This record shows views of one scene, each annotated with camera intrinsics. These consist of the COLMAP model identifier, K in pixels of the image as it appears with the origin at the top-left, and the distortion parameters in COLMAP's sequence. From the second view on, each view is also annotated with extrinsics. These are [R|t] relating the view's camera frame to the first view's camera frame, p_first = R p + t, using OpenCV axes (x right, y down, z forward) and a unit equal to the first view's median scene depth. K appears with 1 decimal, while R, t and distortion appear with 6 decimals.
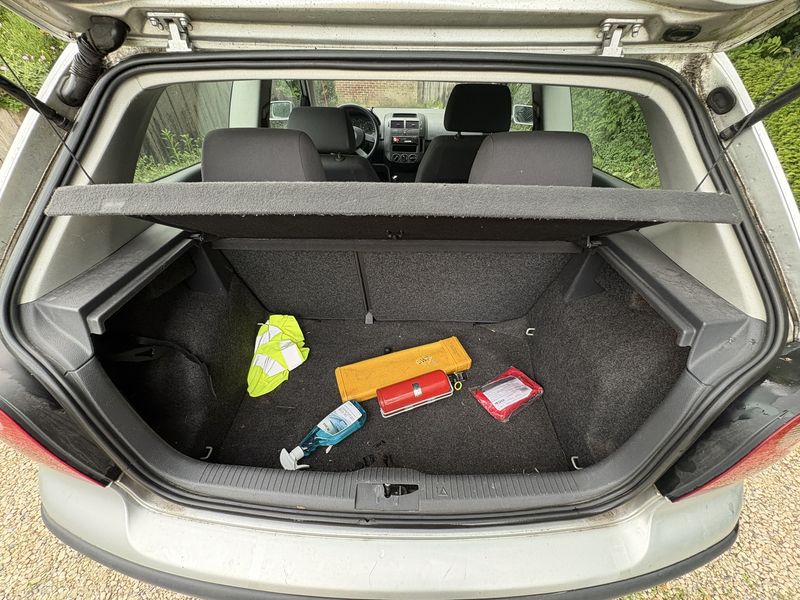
lens RADIAL K [[317.4, 0, 400.0], [0, 317.4, 300.0], [0, 0, 1]] dist [-0.003277, -0.000270]
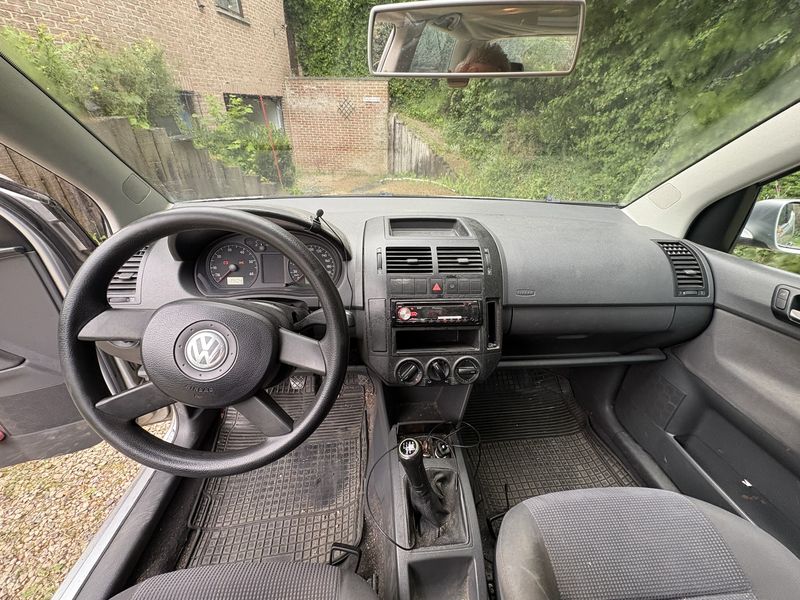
lens RADIAL K [[317.4, 0, 400.0], [0, 317.4, 300.0], [0, 0, 1]] dist [-0.003277, -0.000270]
pose [[0.994727, -0.032720, 0.097196, -0.045991], [0.049260, 0.983692, -0.172982, -0.464305], [-0.089951, 0.176858, 0.980117, 0.715376]]
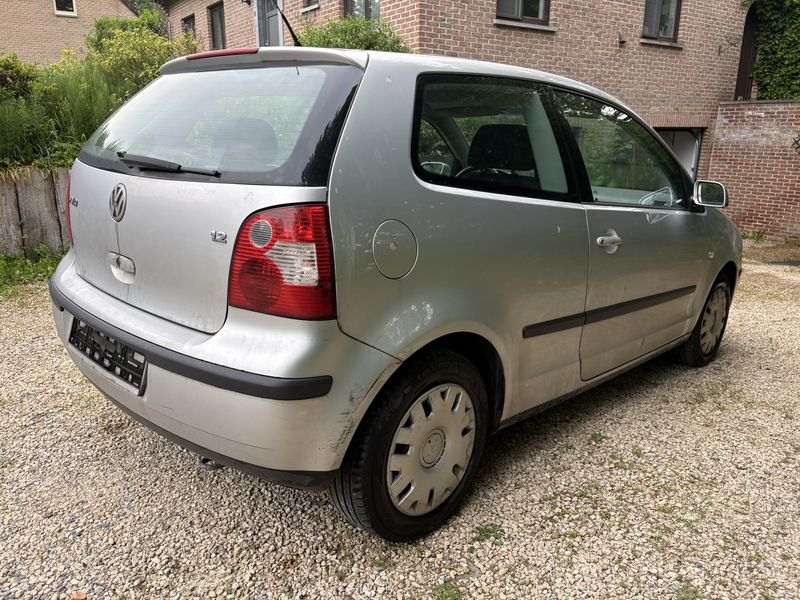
lens RADIAL K [[615.3, 0, 400.0], [0, 615.3, 300.0], [0, 0, 1]] dist [0.050596, -0.075126]
pose [[0.729341, 0.179590, -0.660158, 0.838588], [-0.455415, 0.847524, -0.272580, 0.248059], [0.510548, 0.499450, 0.699922, -0.121356]]
